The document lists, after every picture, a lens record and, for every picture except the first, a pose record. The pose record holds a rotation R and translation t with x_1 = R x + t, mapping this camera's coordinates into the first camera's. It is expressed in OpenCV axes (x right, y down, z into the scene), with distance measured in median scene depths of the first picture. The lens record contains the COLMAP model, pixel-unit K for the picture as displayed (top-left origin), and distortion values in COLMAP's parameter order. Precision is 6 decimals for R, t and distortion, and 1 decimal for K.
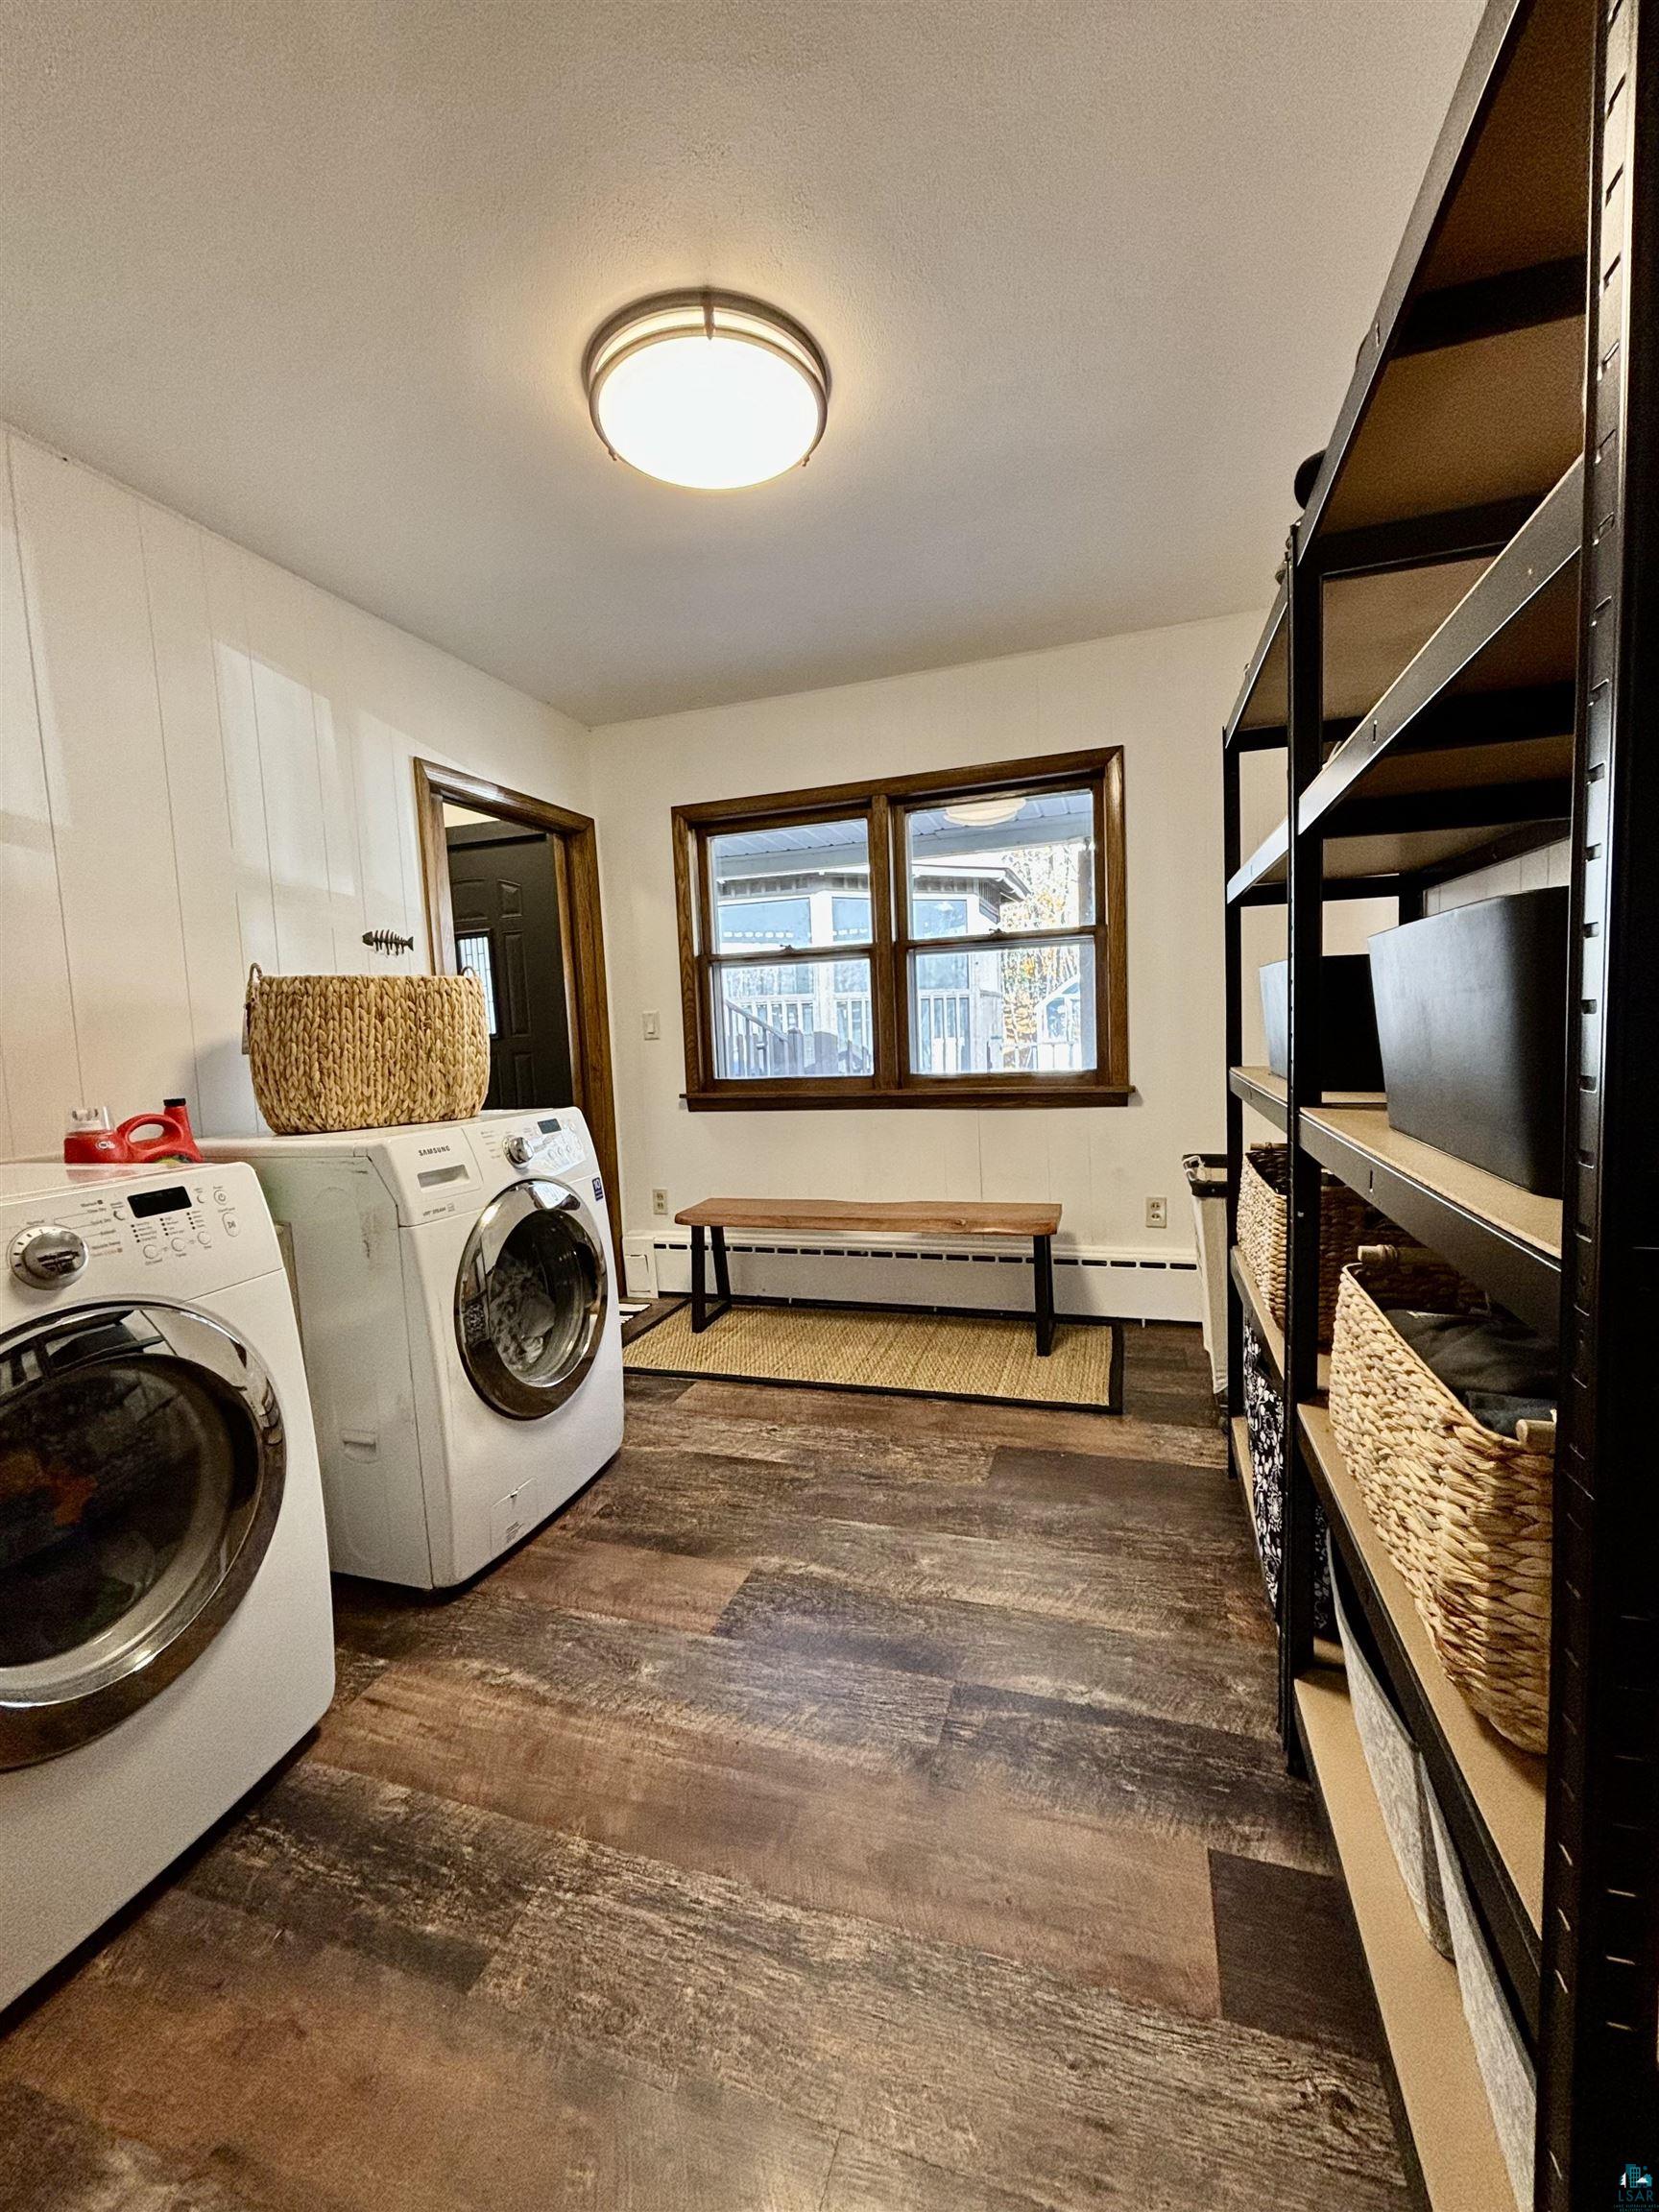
lens RADIAL K [[895.2, 0, 836.5], [0, 895.2, 1104.5], [0, 0, 1]] dist [-0.002261, -0.000360]
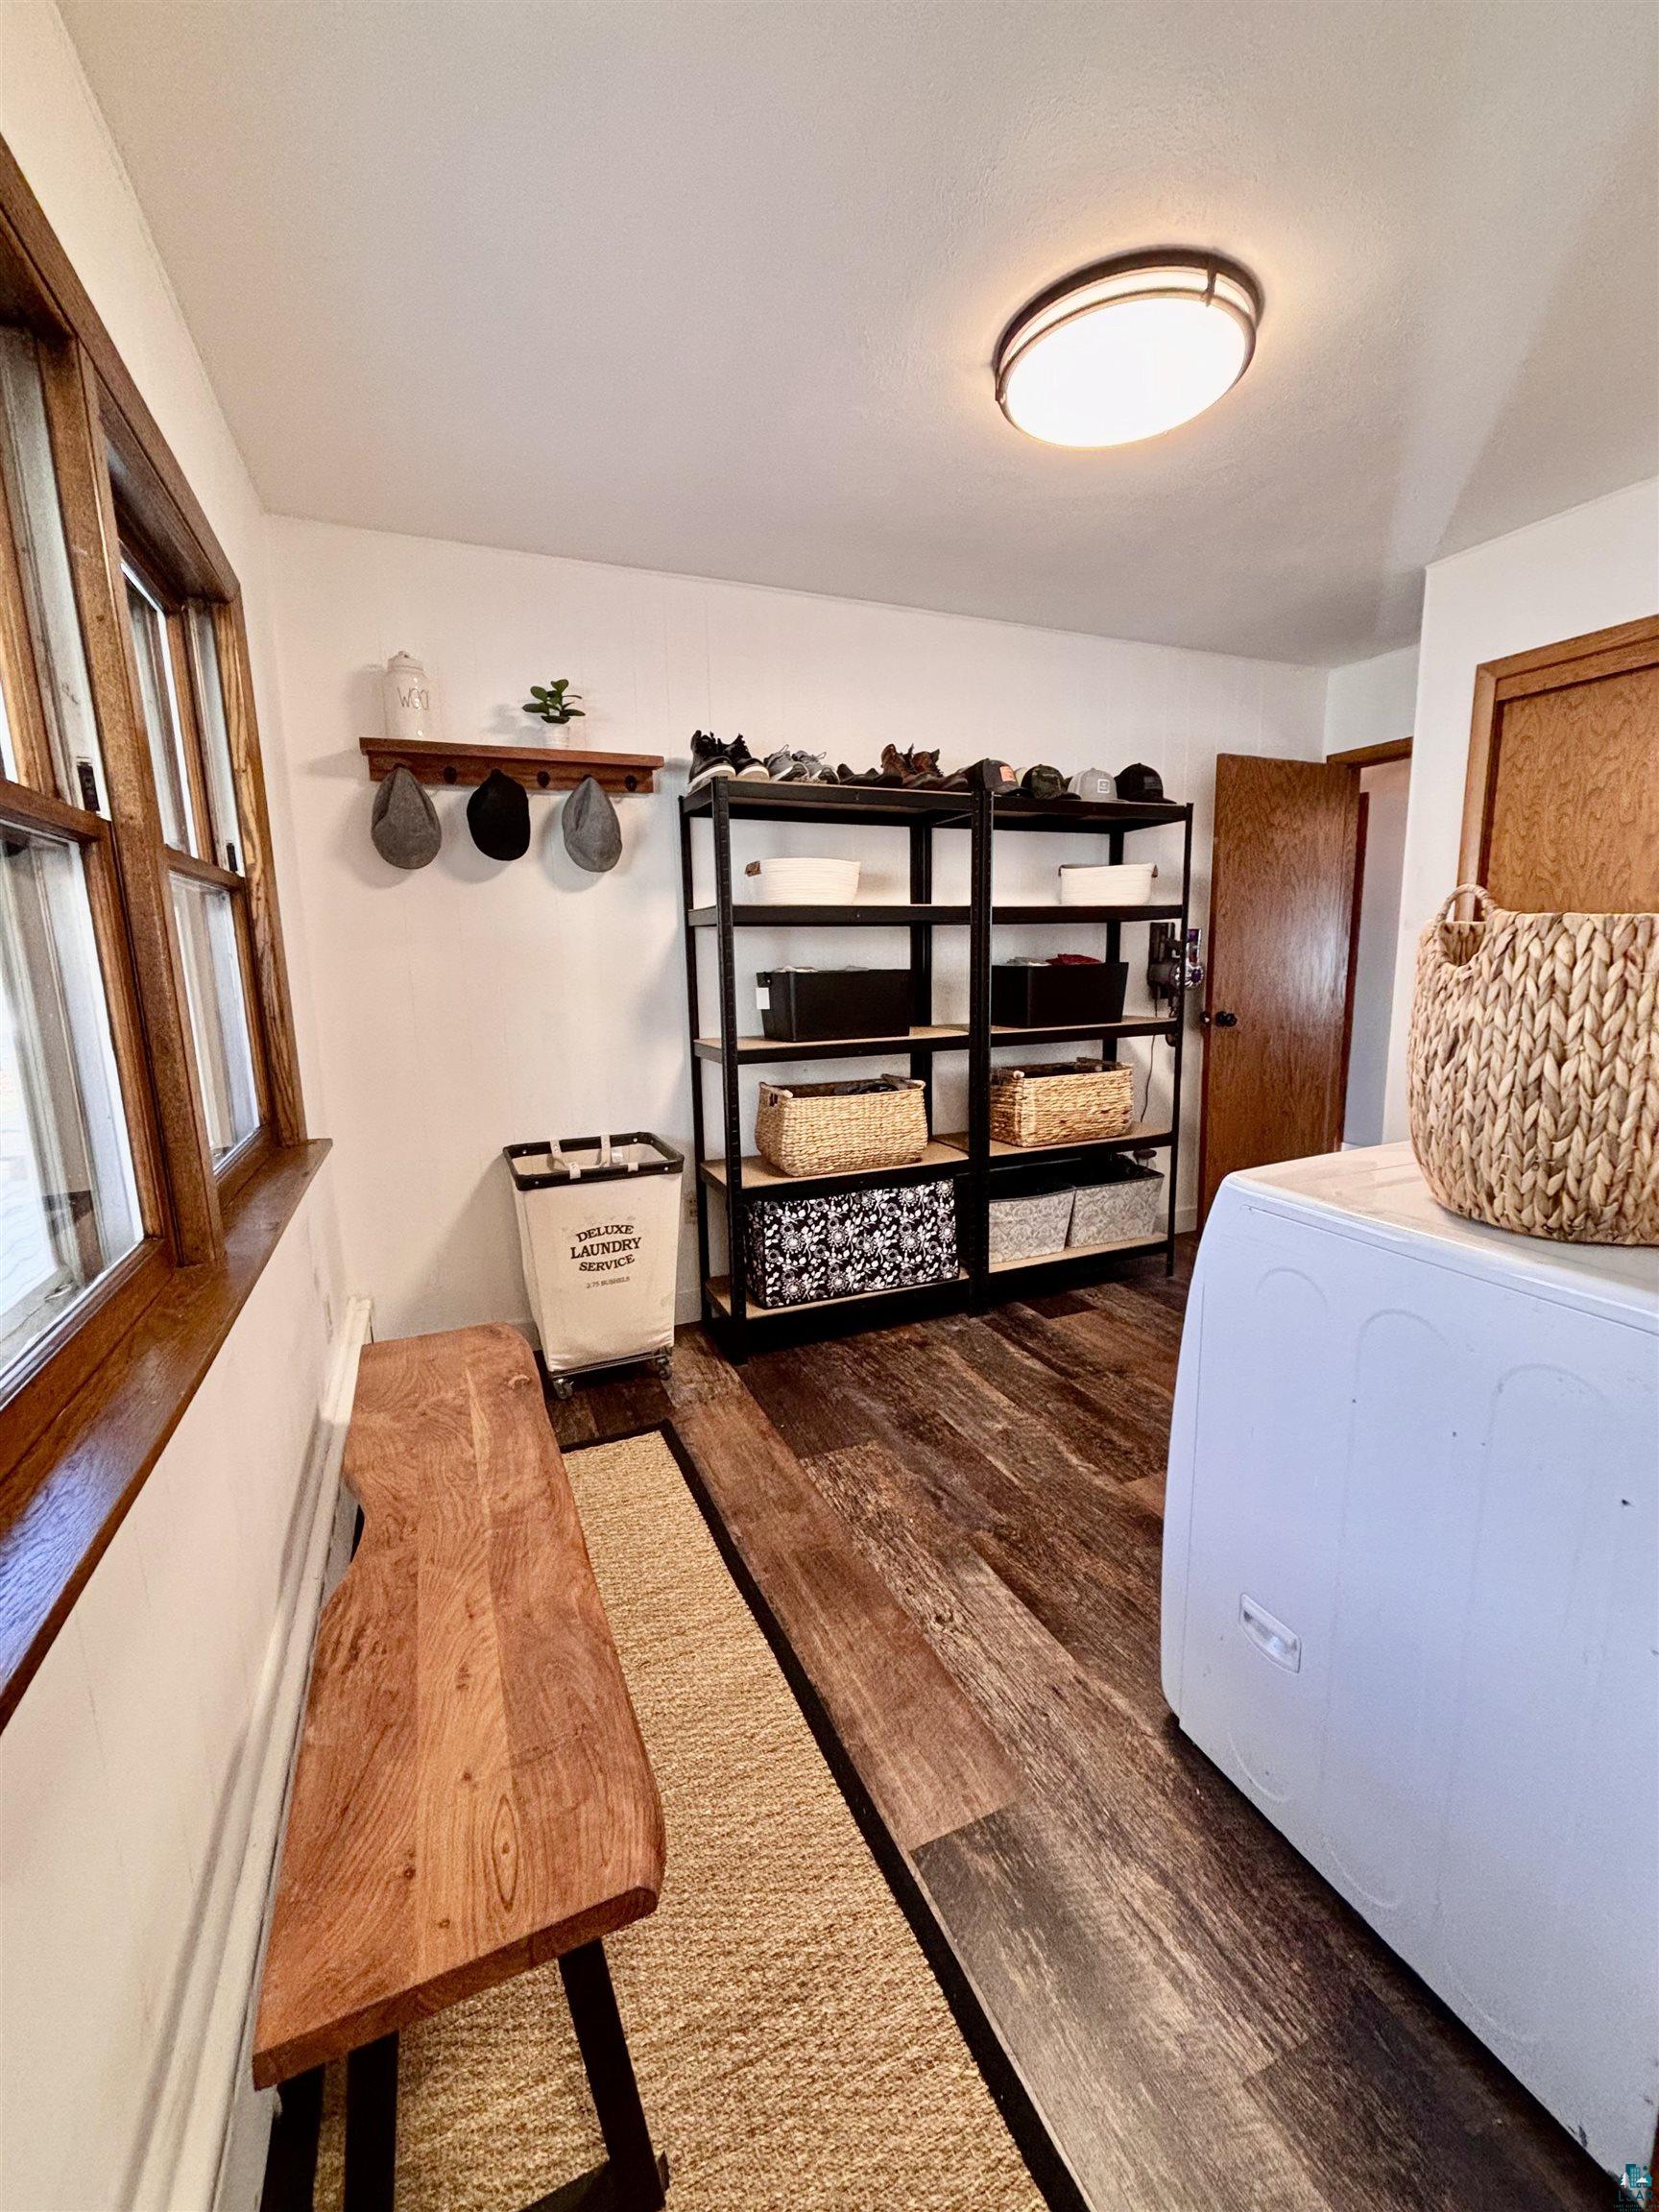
lens RADIAL K [[895.2, 0, 836.5], [0, 895.2, 1104.5], [0, 0, 1]] dist [-0.002261, -0.000360]
pose [[-0.659326, -0.075690, 0.748038, -0.583307], [0.118419, 0.972048, 0.202732, -0.191045], [-0.742473, 0.222248, -0.631933, 1.643686]]
